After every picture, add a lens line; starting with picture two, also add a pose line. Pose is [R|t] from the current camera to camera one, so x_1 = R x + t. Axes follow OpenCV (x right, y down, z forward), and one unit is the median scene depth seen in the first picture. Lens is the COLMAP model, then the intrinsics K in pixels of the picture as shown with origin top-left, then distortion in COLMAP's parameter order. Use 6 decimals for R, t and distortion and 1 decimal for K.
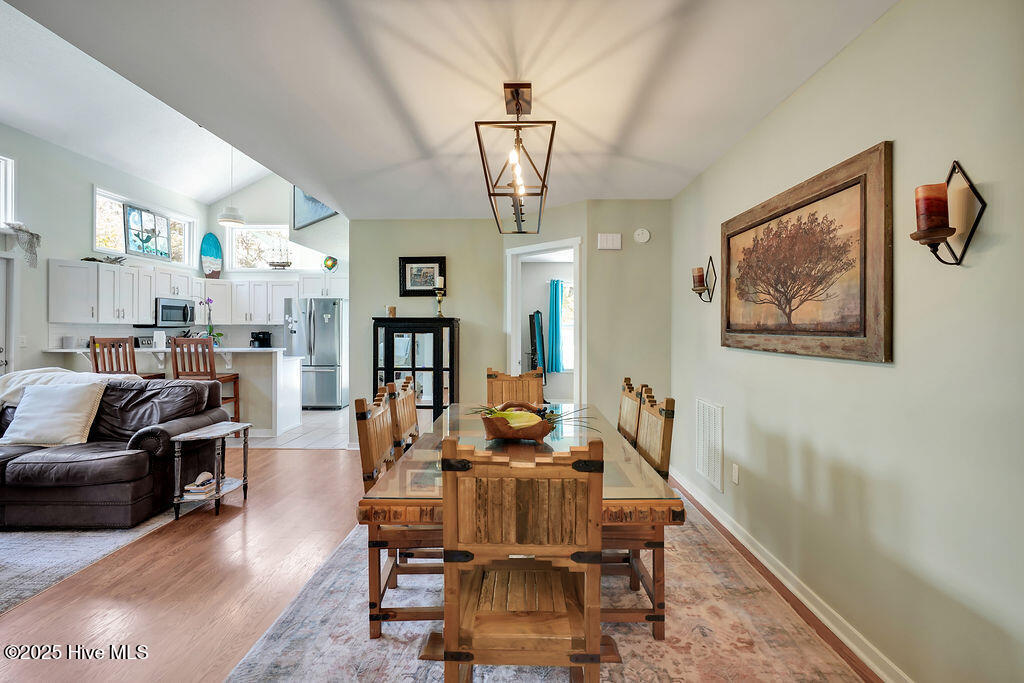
lens RADIAL K [[478.6, 0, 507.8], [0, 478.6, 330.0], [0, 0, 1]] dist [-0.004175, -0.000099]
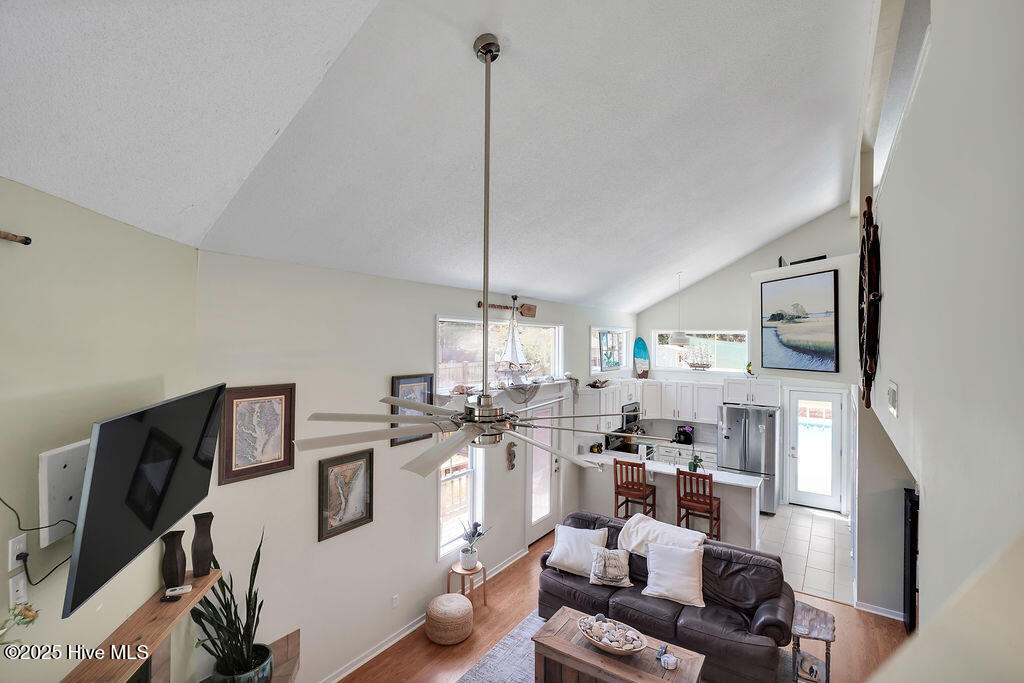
lens RADIAL K [[463.3, 0, 512.9], [0, 463.3, 338.1], [0, 0, 1]] dist [-0.015460, 0.000078]
pose [[0.831694, 0.003717, -0.555222, -0.289933], [-0.008644, 0.999943, -0.006255, -0.228982], [0.555167, 0.010002, 0.831679, -0.167363]]
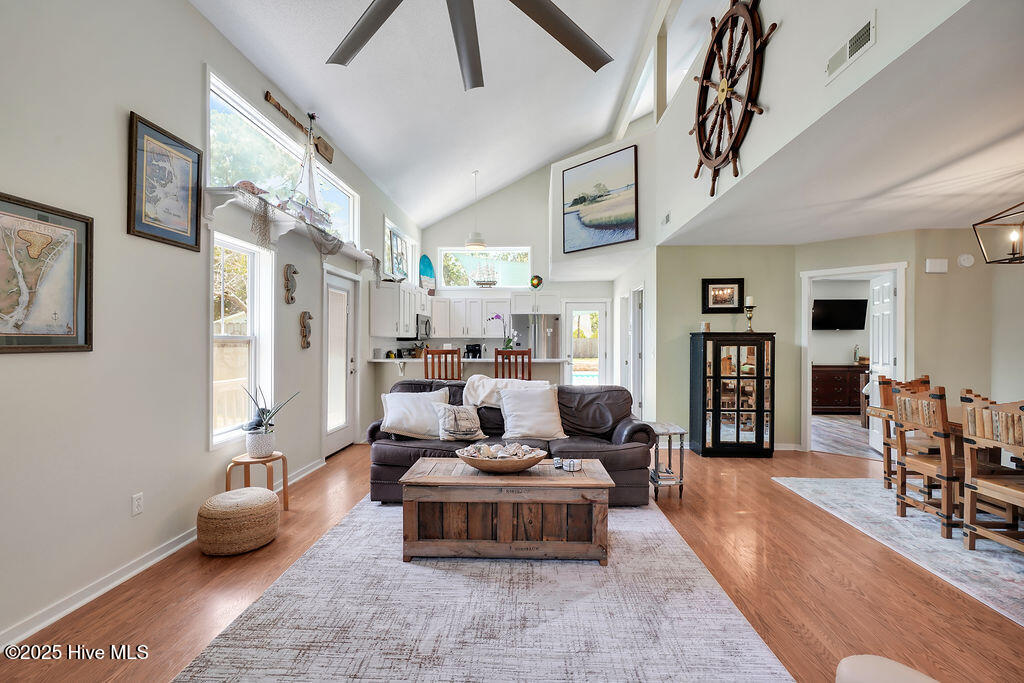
lens RADIAL K [[466.4, 0, 506.2], [0, 466.4, 340.6], [0, 0, 1]] dist [-0.006461, 0.000451]
pose [[0.999054, 0.001382, -0.043470, -0.461126], [-0.001517, 0.999994, -0.003070, -0.001499], [0.043465, 0.003133, 0.999050, -0.087090]]
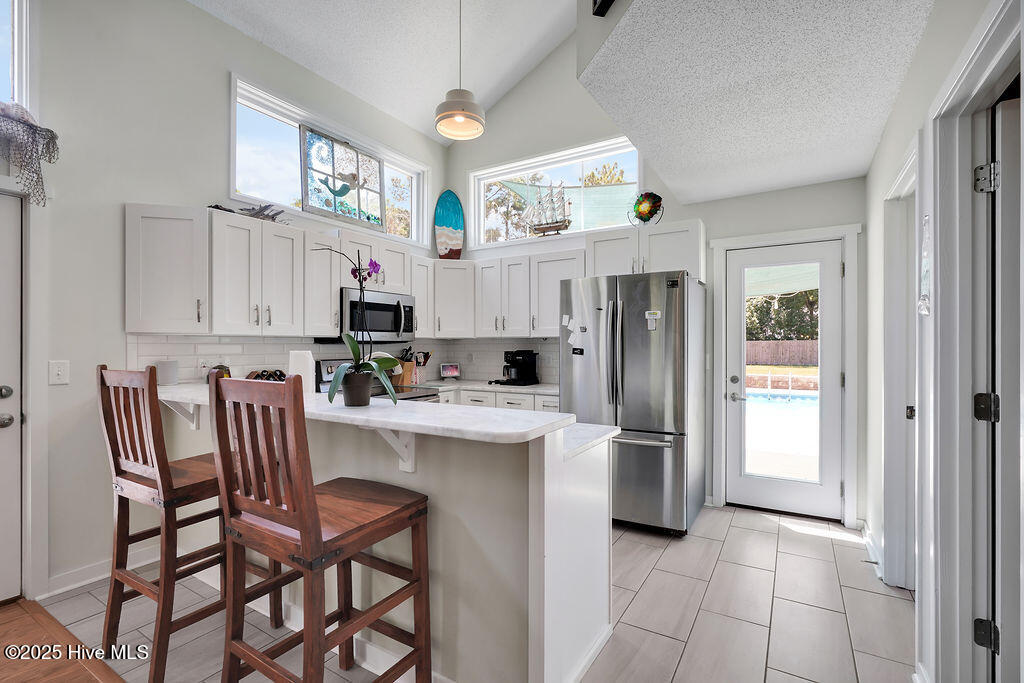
lens RADIAL K [[465.6, 0, 510.4], [0, 465.6, 345.0], [0, 0, 1]] dist [-0.014979, -0.000039]
pose [[0.862977, -0.002690, -0.505236, -0.299132], [0.001649, 0.999995, -0.002509, -0.001175], [0.505241, 0.001332, 0.862977, 0.622986]]
